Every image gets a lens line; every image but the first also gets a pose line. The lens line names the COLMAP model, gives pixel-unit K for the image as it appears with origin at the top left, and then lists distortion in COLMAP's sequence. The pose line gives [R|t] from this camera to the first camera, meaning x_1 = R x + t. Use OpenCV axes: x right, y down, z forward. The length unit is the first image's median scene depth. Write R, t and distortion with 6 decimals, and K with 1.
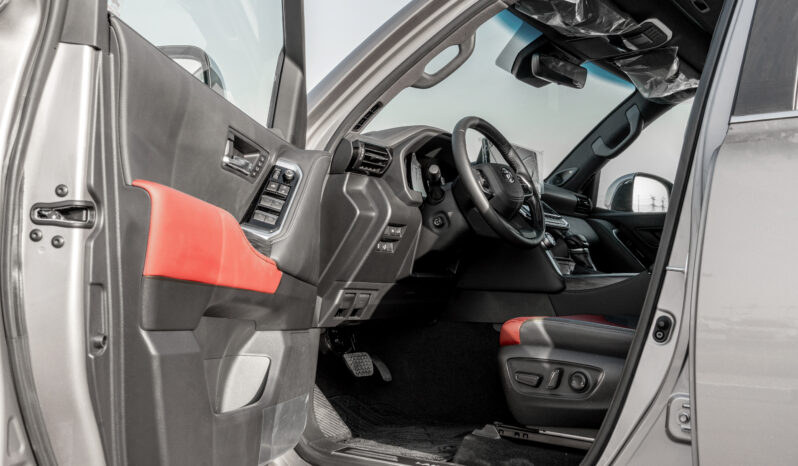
lens RADIAL K [[827.0, 0, 401.5], [0, 827.0, 233.0], [0, 0, 1]] dist [-0.003453, 0.000000]
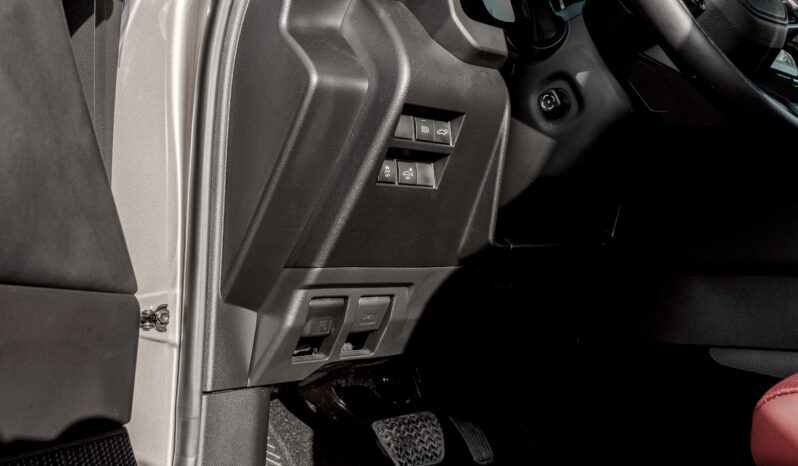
lens RADIAL K [[827.0, 0, 392.4], [0, 827.0, 230.5], [0, 0, 1]] dist [-0.003453, 0.000000]
pose [[0.971125, -0.046350, -0.234027, 0.059959], [0.052145, 0.998466, 0.018631, 0.034754], [0.232804, -0.030296, 0.972052, 0.613536]]
